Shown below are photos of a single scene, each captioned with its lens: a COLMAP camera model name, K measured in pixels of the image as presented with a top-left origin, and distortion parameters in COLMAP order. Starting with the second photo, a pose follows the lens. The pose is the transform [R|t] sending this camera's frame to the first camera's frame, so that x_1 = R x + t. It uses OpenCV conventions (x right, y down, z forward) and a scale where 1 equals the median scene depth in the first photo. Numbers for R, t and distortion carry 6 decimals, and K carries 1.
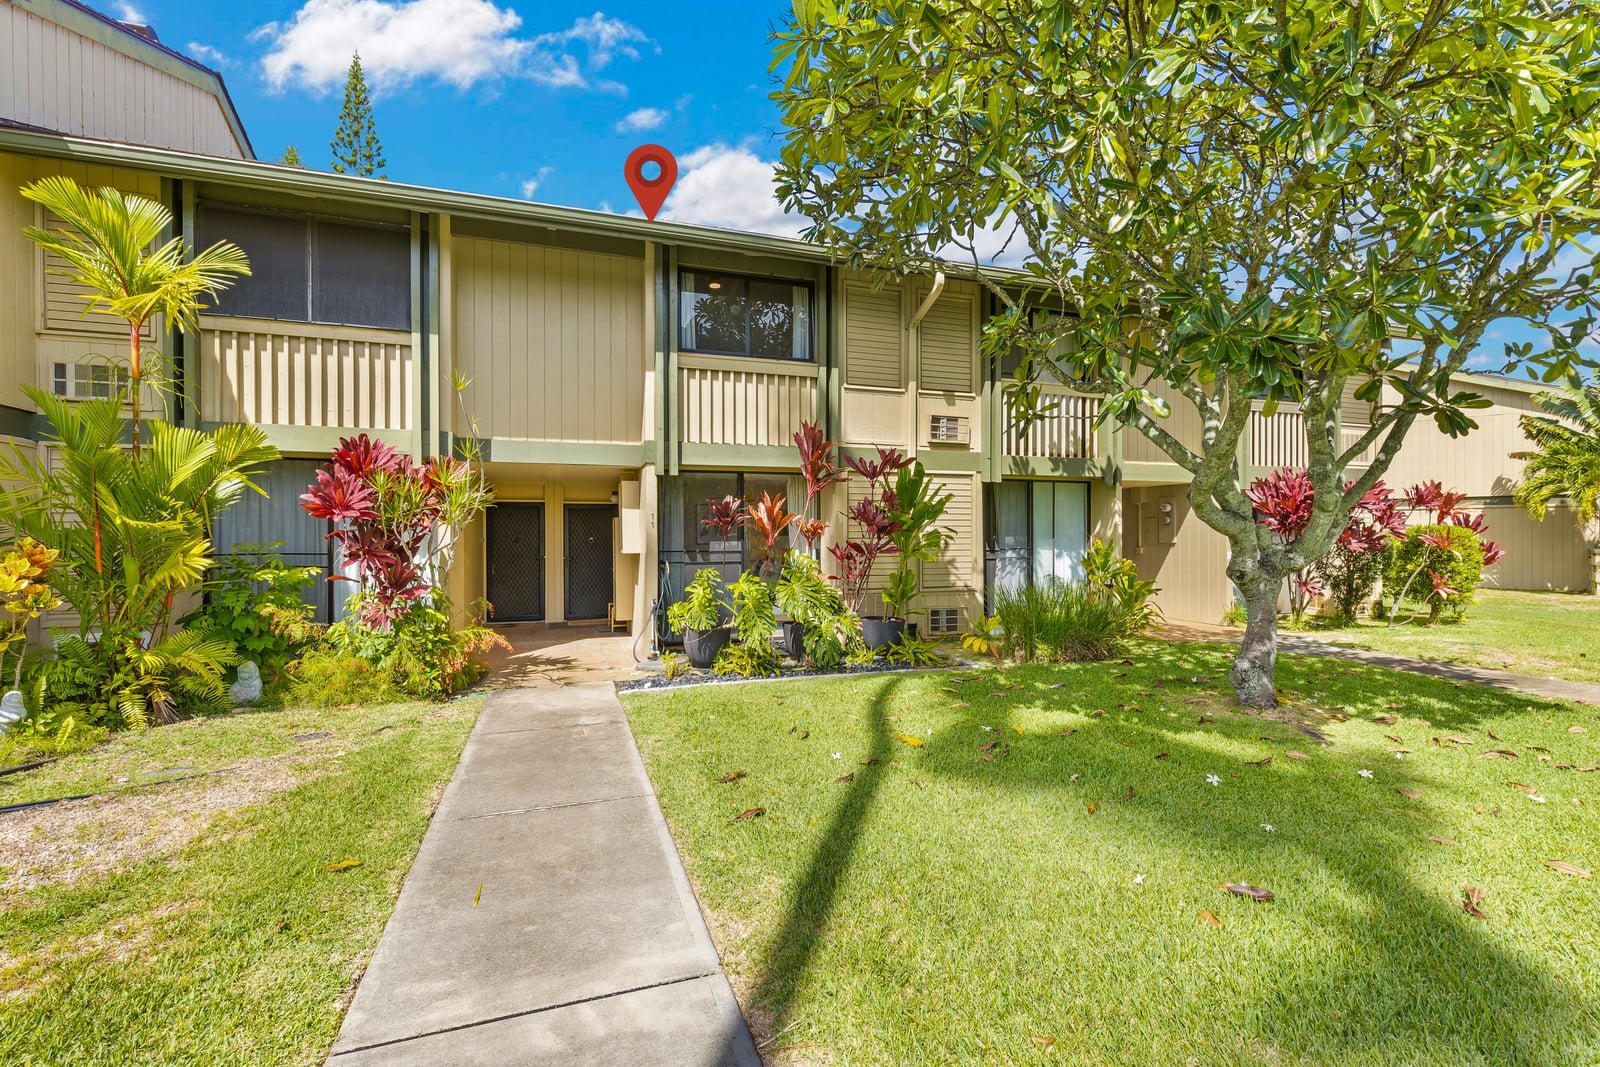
lens RADIAL K [[717.6, 0, 800.0], [0, 717.6, 533.5], [0, 0, 1]] dist [0.000088, -0.000192]
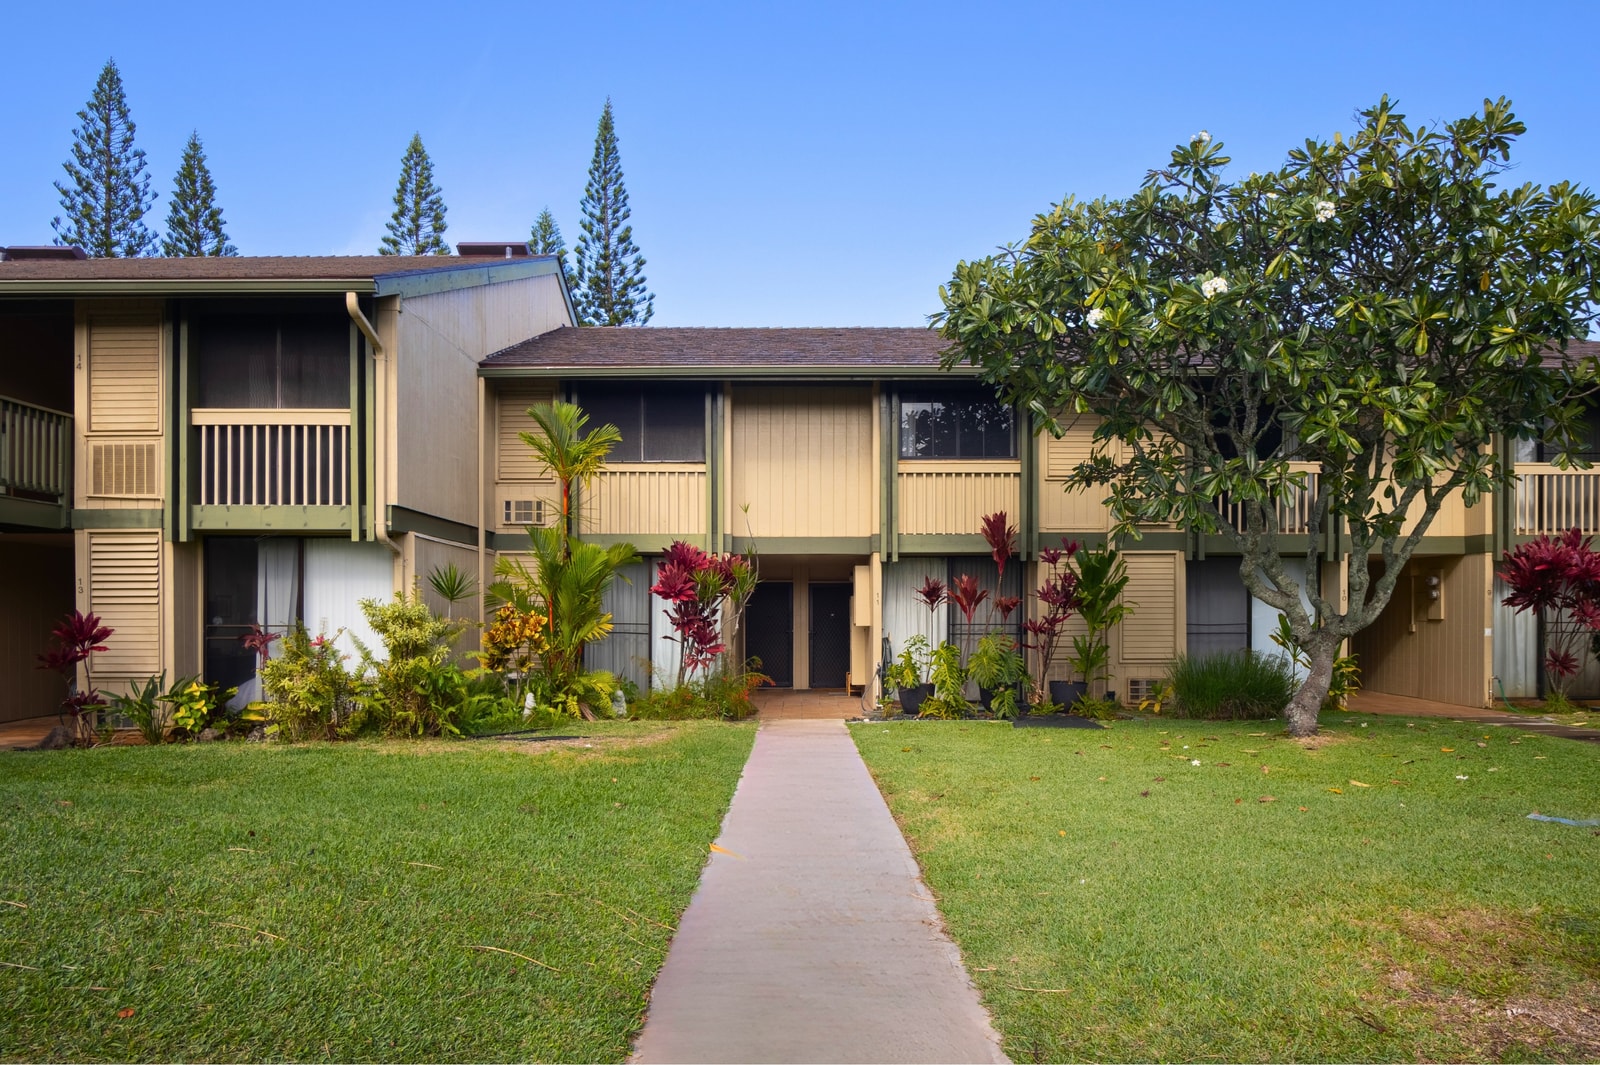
lens RADIAL K [[717.6, 0, 800.0], [0, 717.6, 532.5], [0, 0, 1]] dist [0.000088, -0.000192]
pose [[0.947081, -0.034102, -0.319177, 0.062651], [-0.000187, 0.994282, -0.106787, 0.000638], [0.320994, 0.101195, 0.941659, -0.213830]]
